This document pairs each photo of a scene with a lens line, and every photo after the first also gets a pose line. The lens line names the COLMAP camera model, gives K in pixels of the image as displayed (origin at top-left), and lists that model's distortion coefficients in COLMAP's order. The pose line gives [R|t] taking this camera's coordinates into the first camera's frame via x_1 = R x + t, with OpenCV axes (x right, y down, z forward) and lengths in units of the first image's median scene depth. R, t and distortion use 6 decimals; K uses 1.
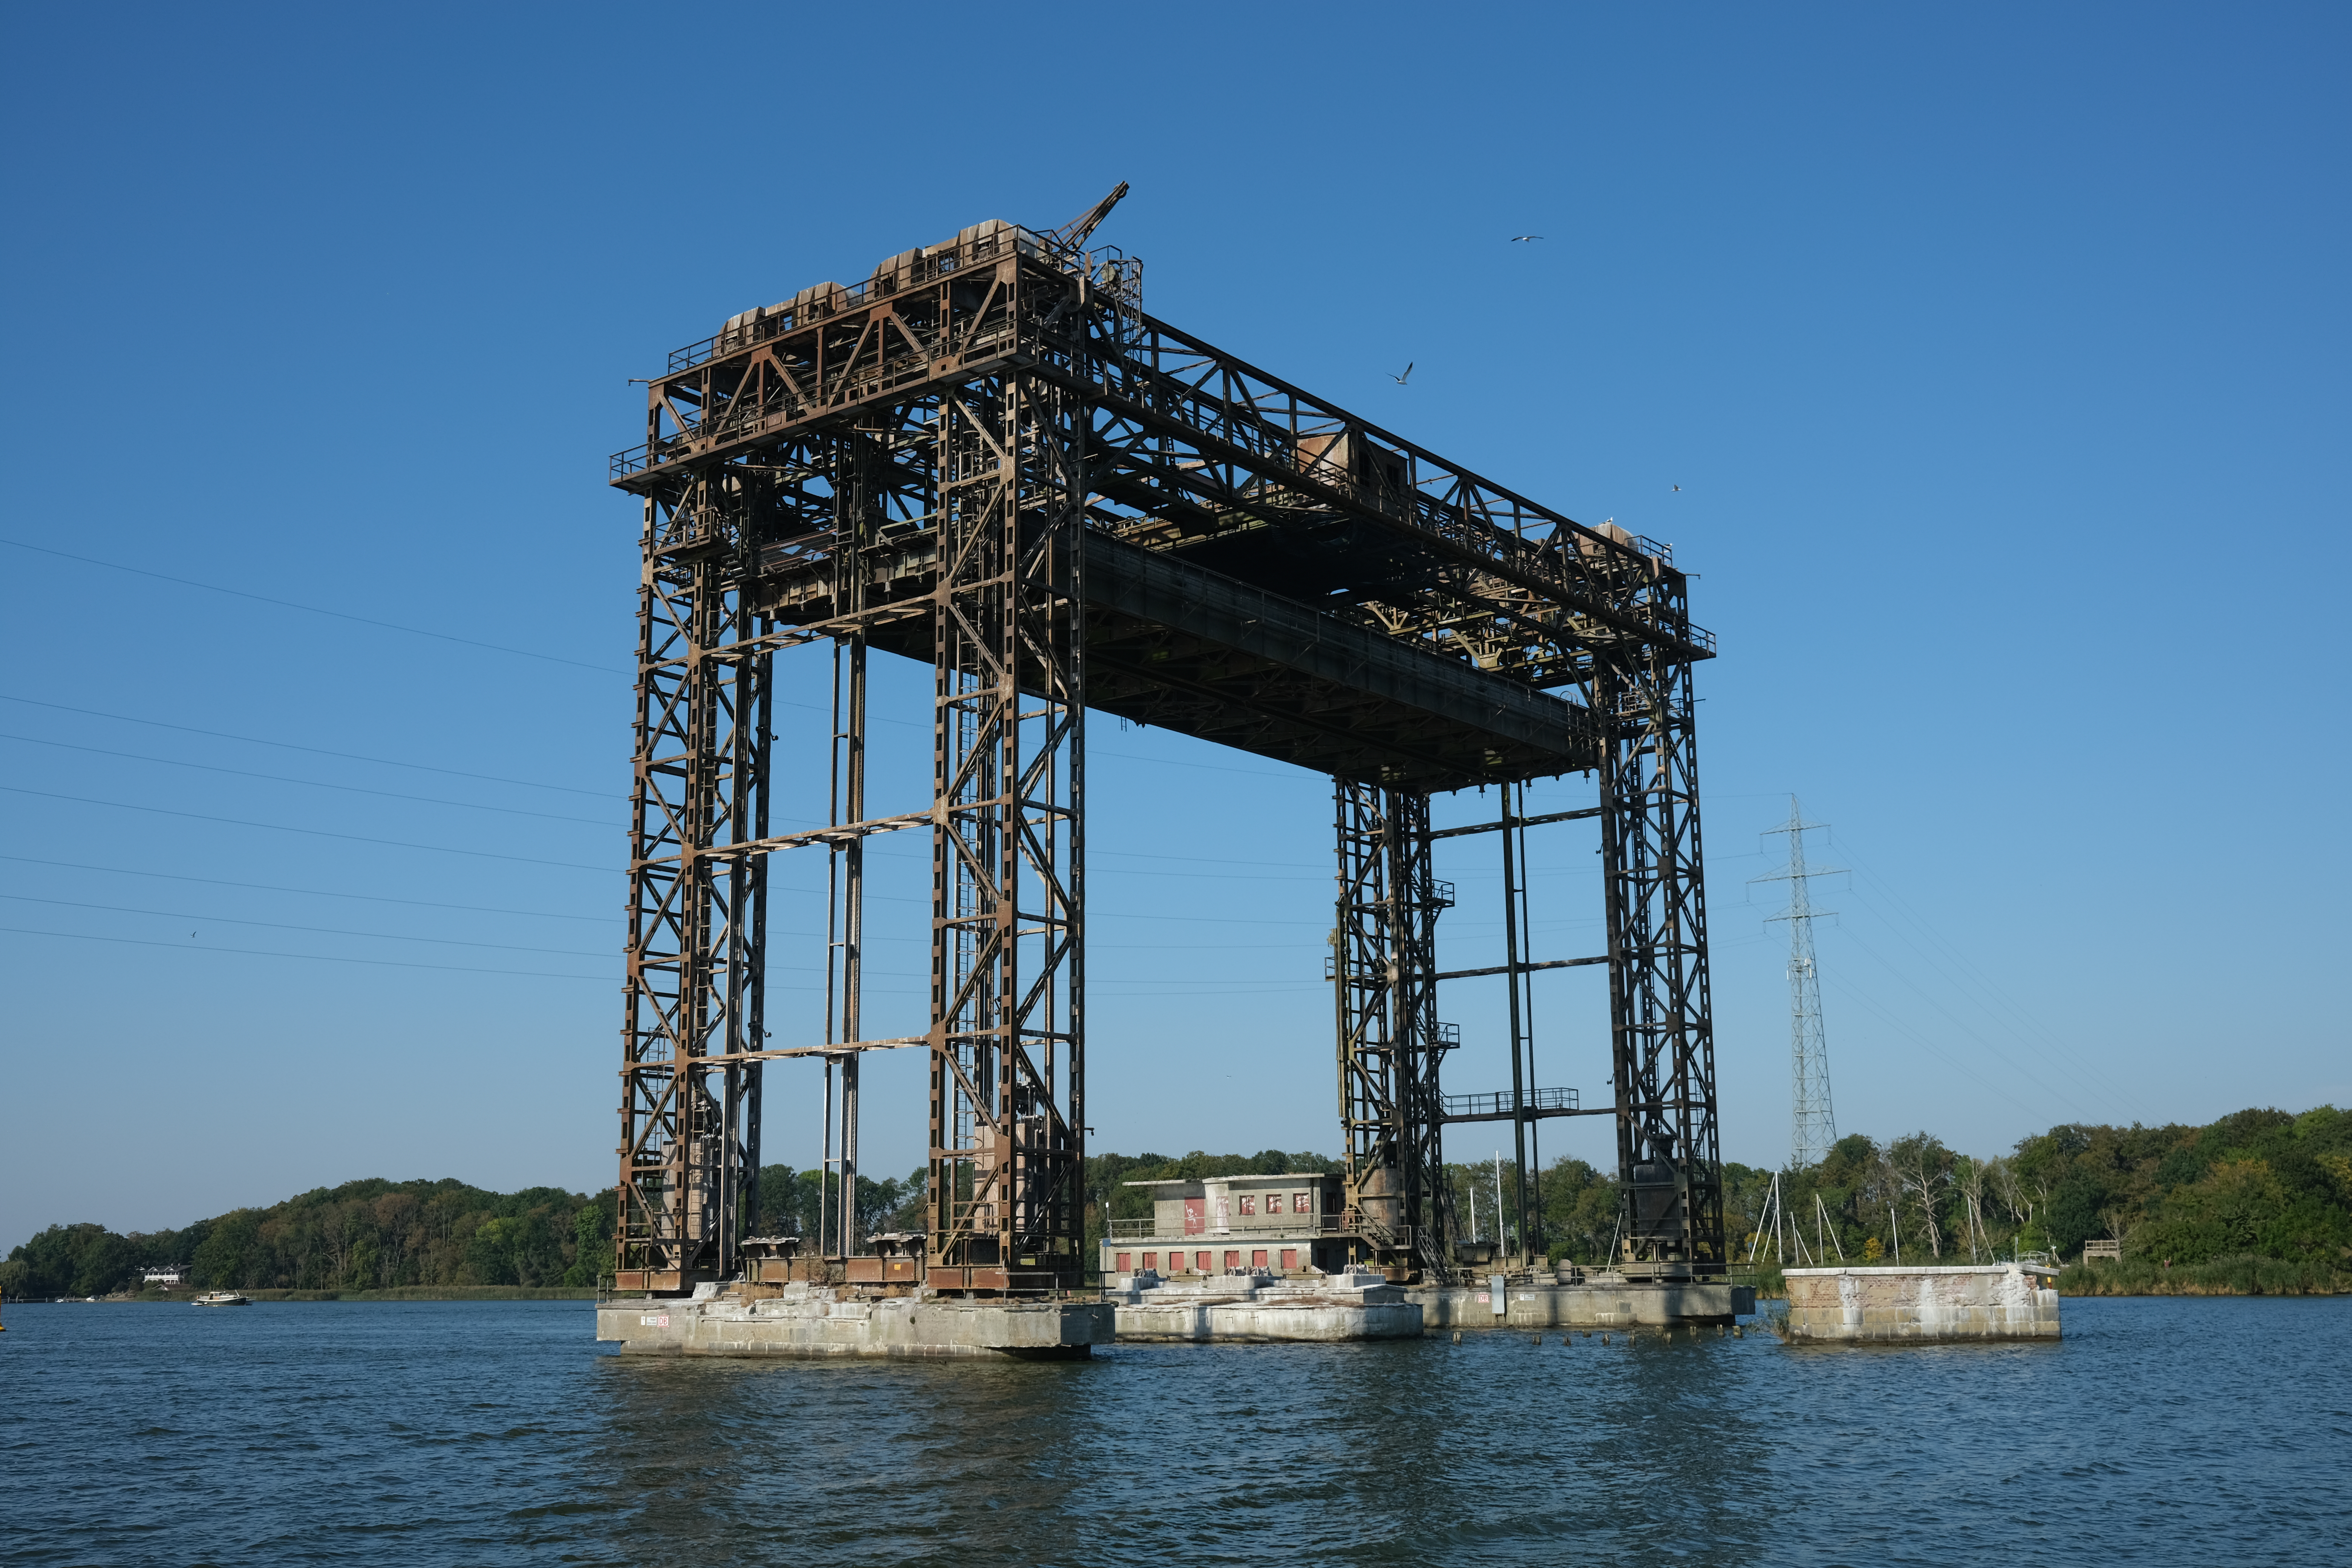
lens RADIAL K [[2384.6, 0, 1174.3], [0, 2384.6, 819.2], [0, 0, 1]] dist [-0.034427, 0.000000]
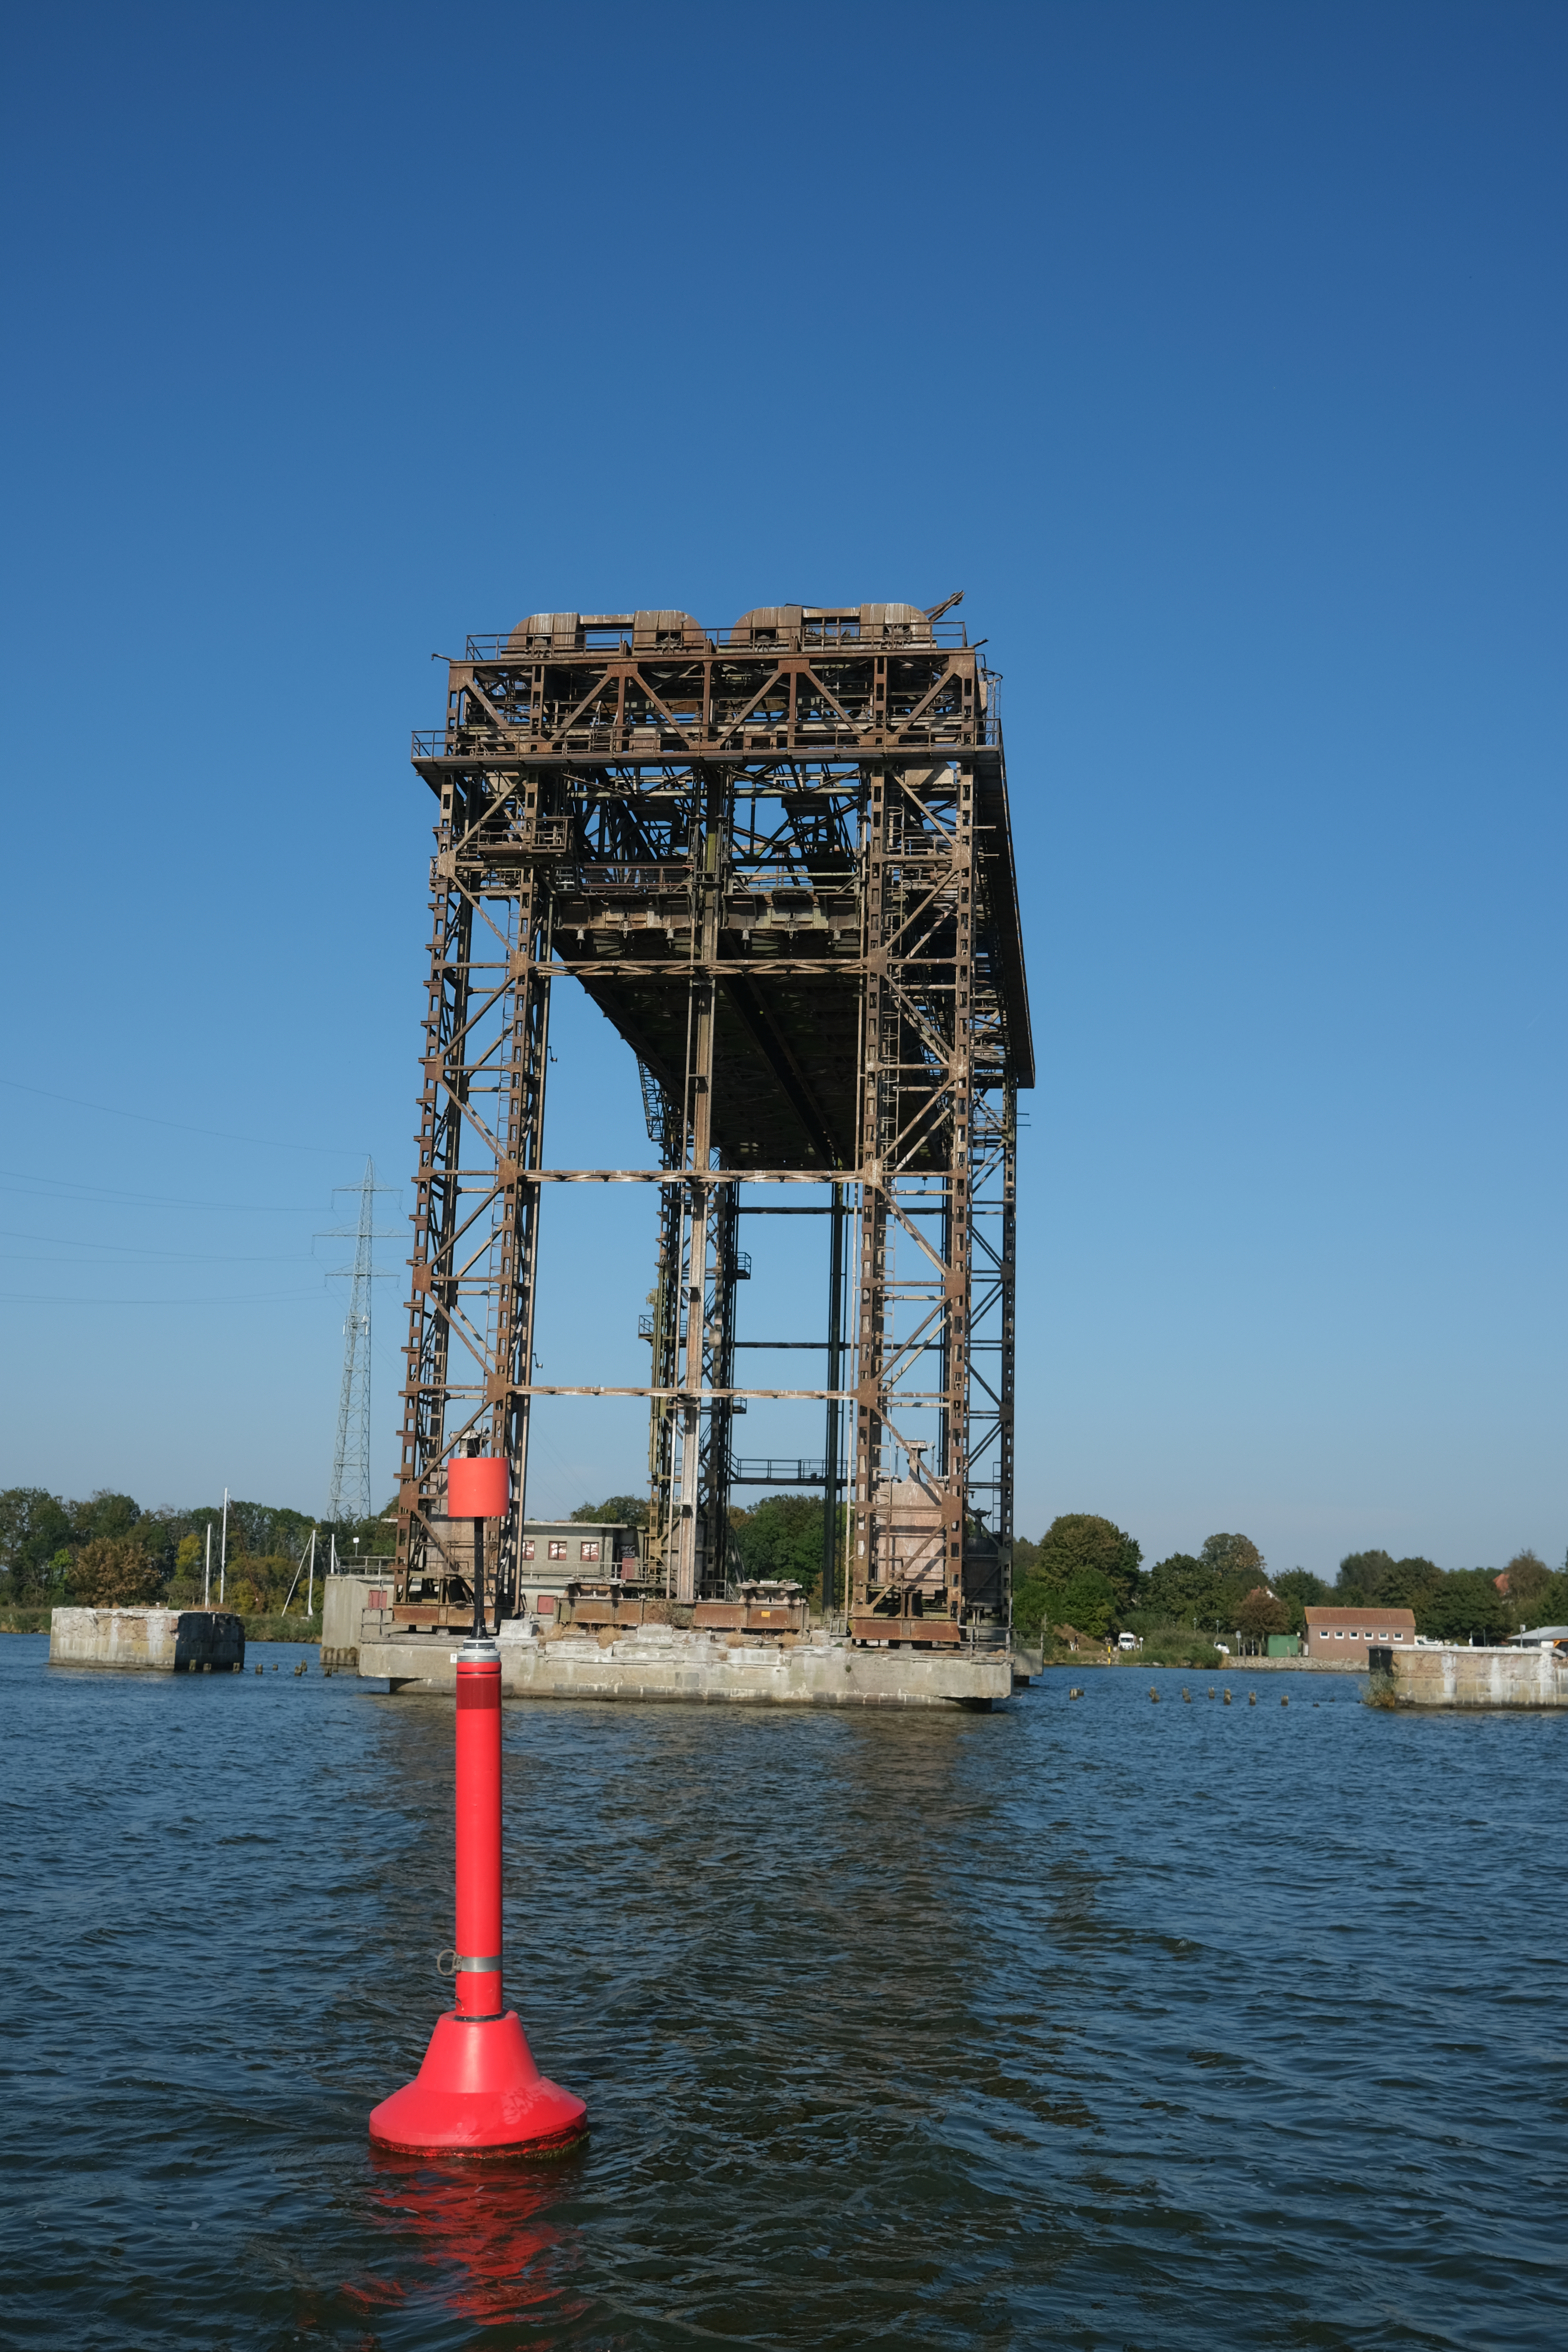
lens RADIAL K [[2384.6, 0, 772.0], [0, 2384.6, 1164.4], [0, 0, 1]] dist [-0.034427, 0.000000]
pose [[0.859229, 0.133378, 0.493898, -0.521337], [-0.134169, 0.990374, -0.034038, 0.027296], [-0.493684, -0.037019, 0.868853, 0.104757]]
